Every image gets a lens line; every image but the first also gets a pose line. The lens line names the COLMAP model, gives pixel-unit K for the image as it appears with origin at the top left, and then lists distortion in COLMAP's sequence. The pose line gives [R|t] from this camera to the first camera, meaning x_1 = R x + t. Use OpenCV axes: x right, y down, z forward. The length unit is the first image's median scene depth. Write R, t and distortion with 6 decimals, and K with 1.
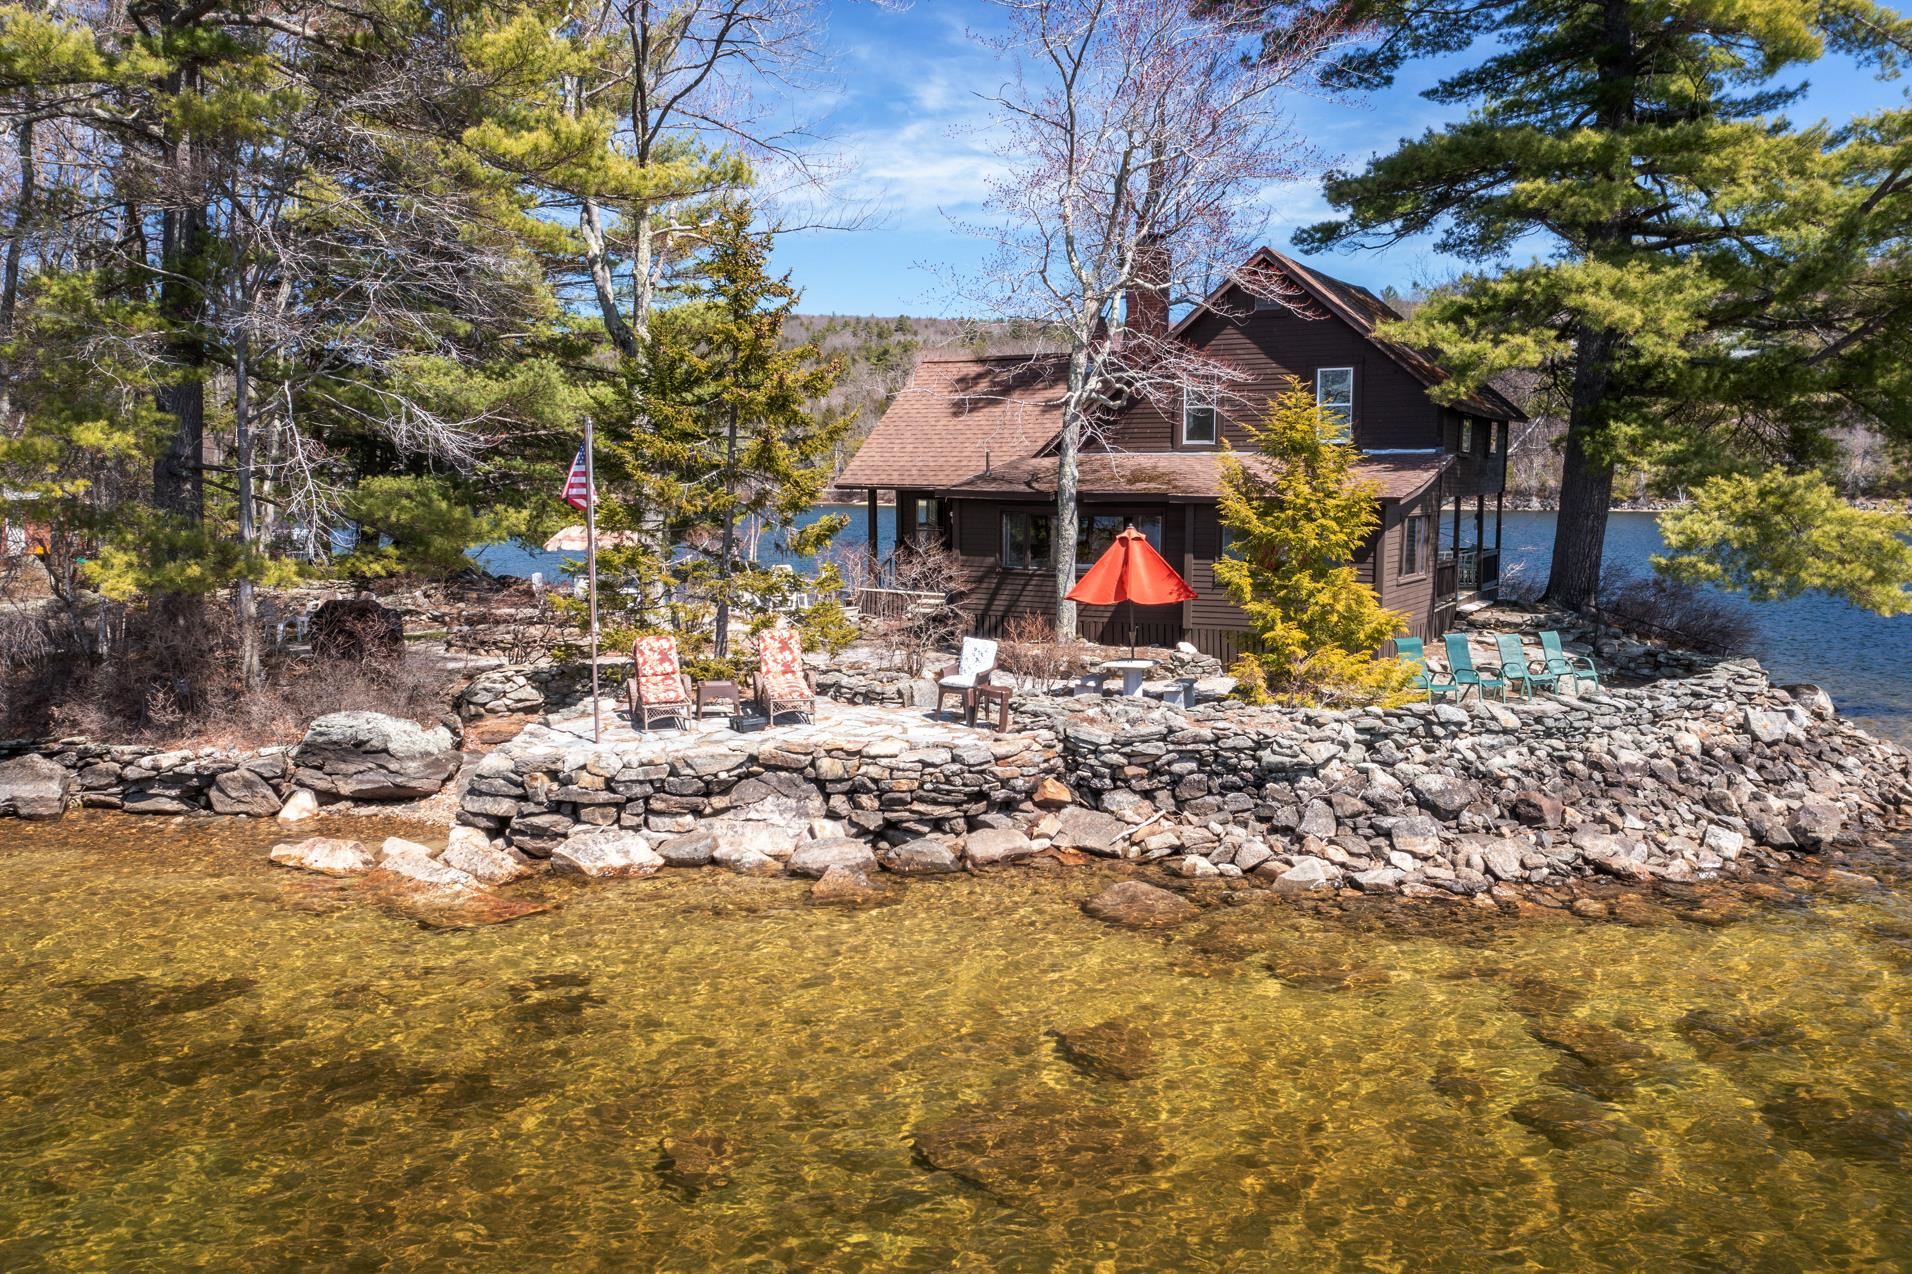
lens RADIAL K [[1506.7, 0, 945.4], [0, 1506.7, 630.0], [0, 0, 1]] dist [-0.018702, 0.007658]
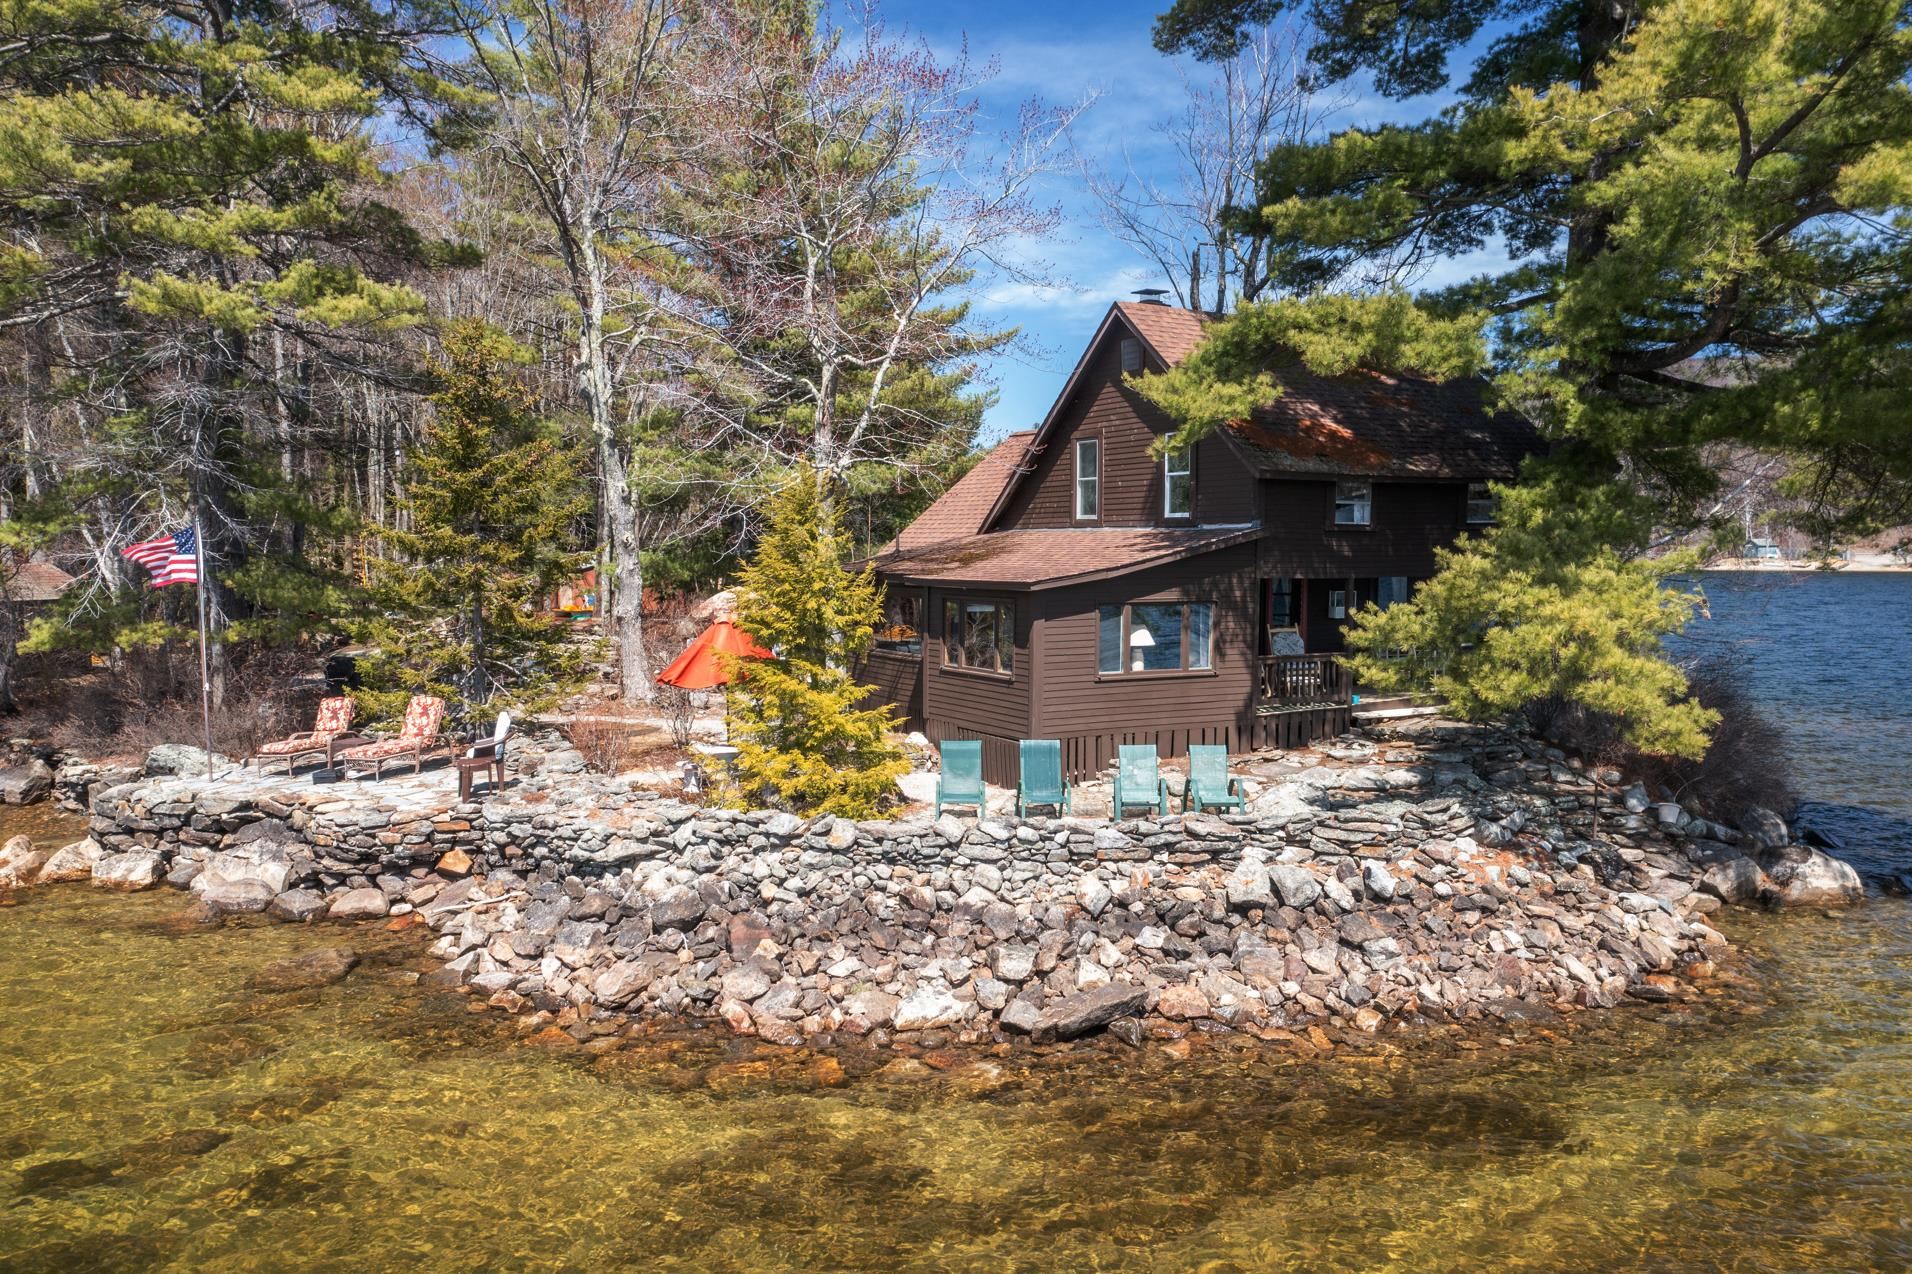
lens RADIAL K [[1506.7, 0, 945.4], [0, 1506.7, 630.0], [0, 0, 1]] dist [-0.018702, 0.007658]
pose [[0.848763, 0.024558, -0.528203, 0.913100], [-0.046133, 0.998551, -0.027705, -0.041654], [0.526757, 0.047883, 0.848666, 0.278651]]
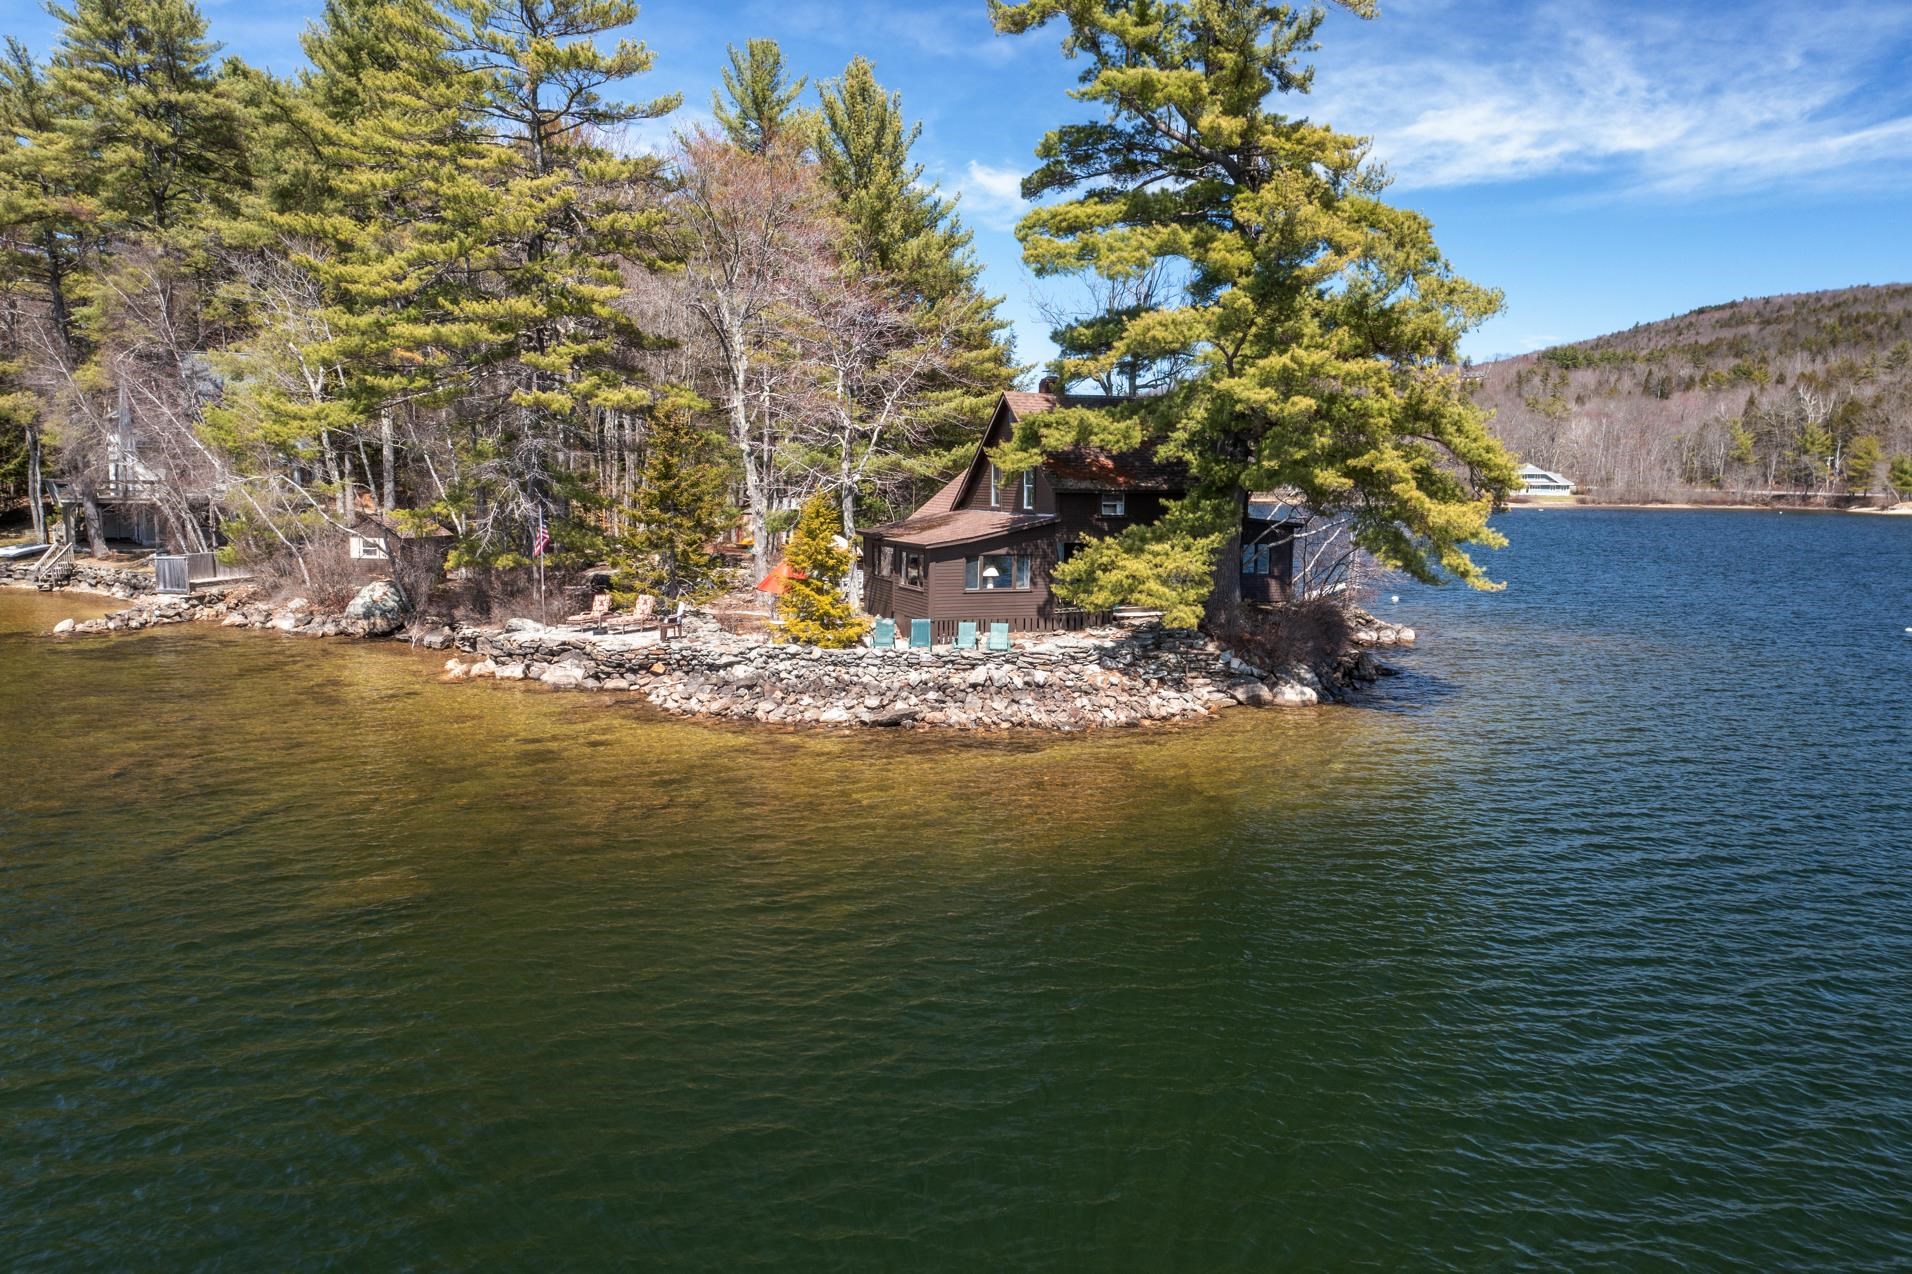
lens RADIAL K [[1506.7, 0, 945.4], [0, 1506.7, 630.0], [0, 0, 1]] dist [-0.018702, 0.007658]
pose [[0.768321, 0.068579, -0.636380, 1.884230], [-0.066616, 0.997412, 0.027058, -0.044128], [0.636589, 0.021604, 0.770901, -0.510802]]
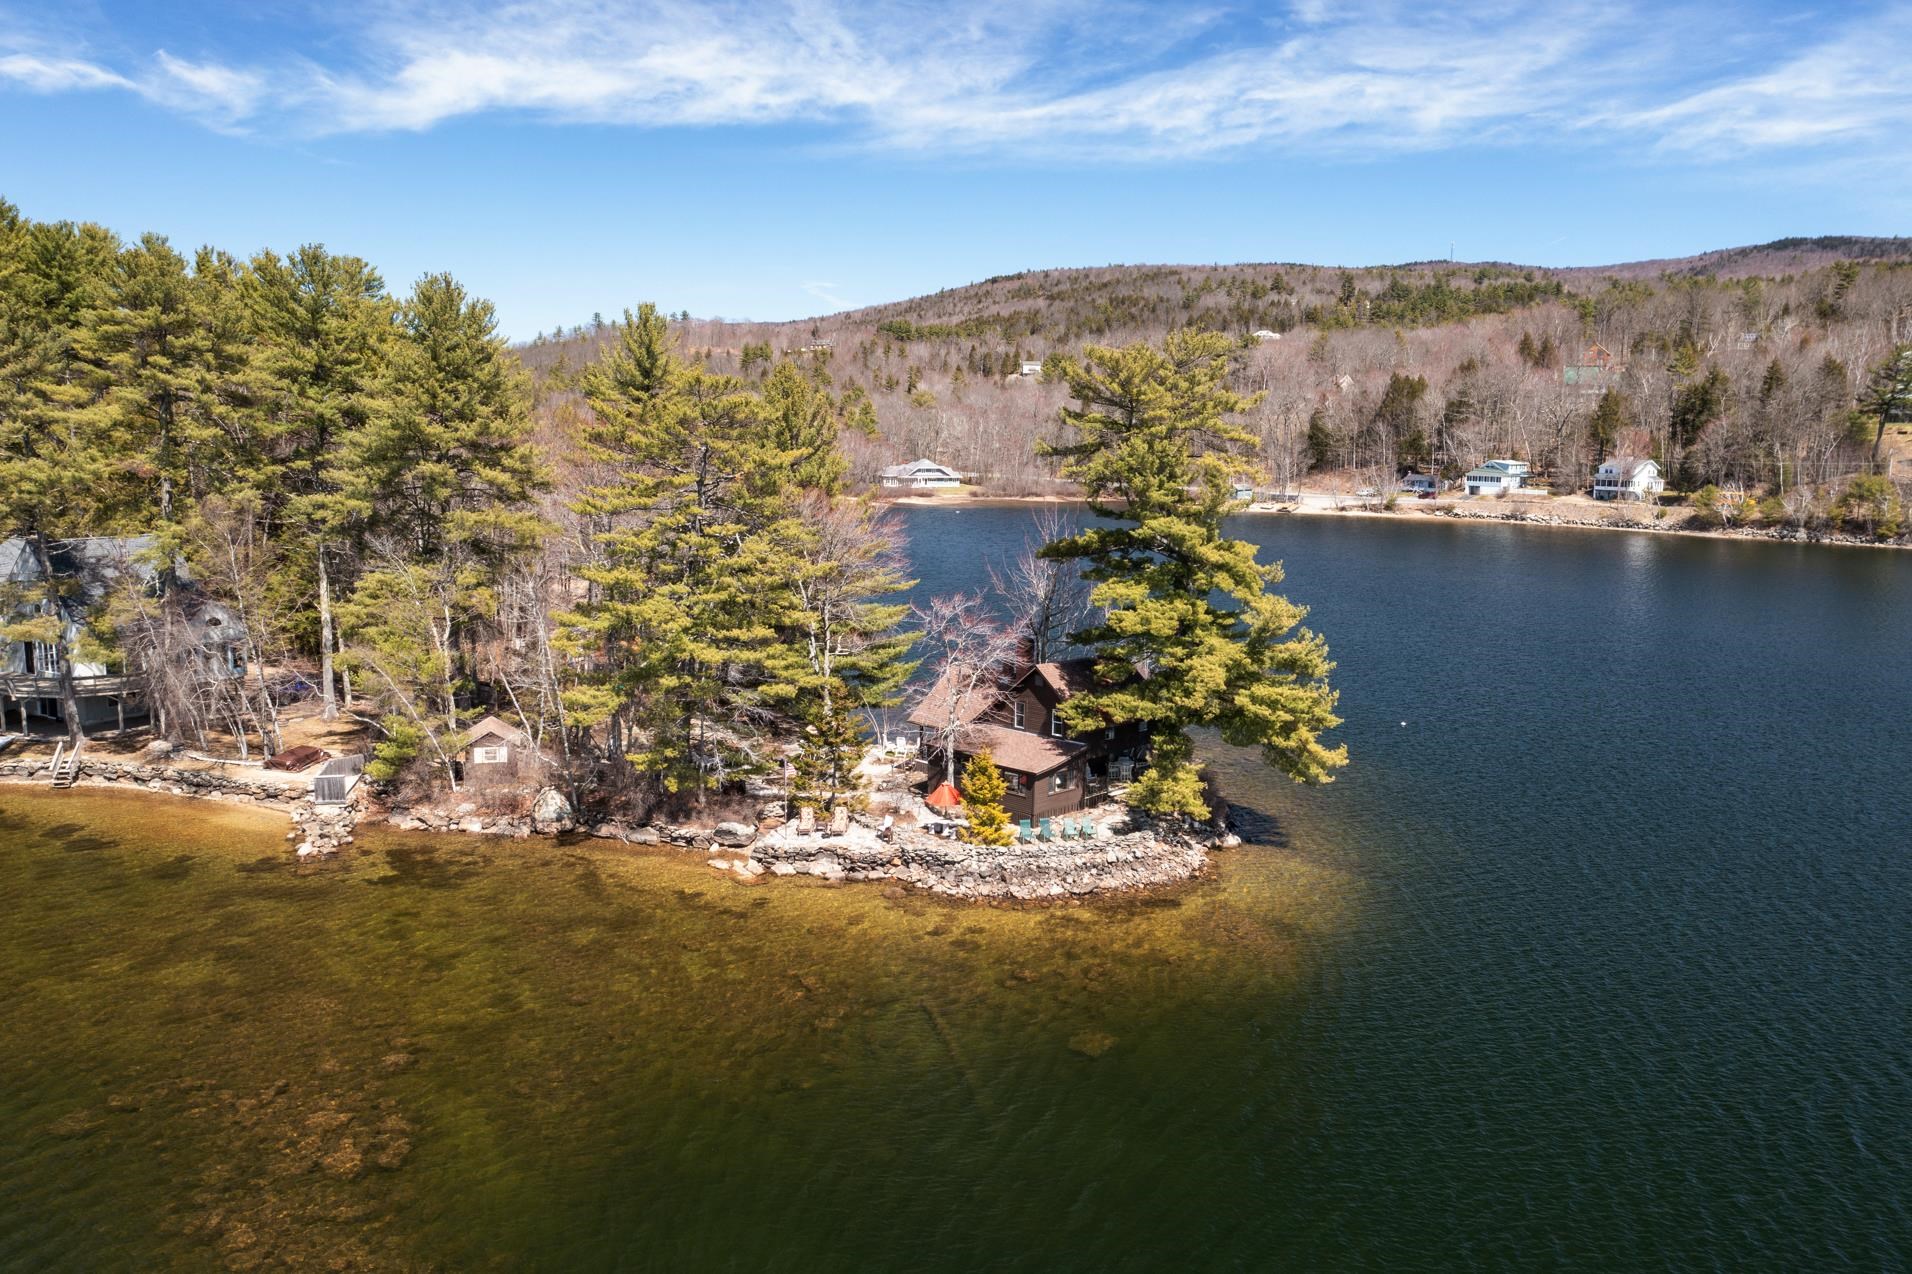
lens RADIAL K [[1506.7, 0, 945.4], [0, 1506.7, 630.0], [0, 0, 1]] dist [-0.018702, 0.007658]
pose [[0.967767, 0.045461, -0.247711, 1.121517], [-0.035404, 0.998364, 0.044907, -0.663127], [0.249347, -0.034690, 0.967793, -2.683894]]
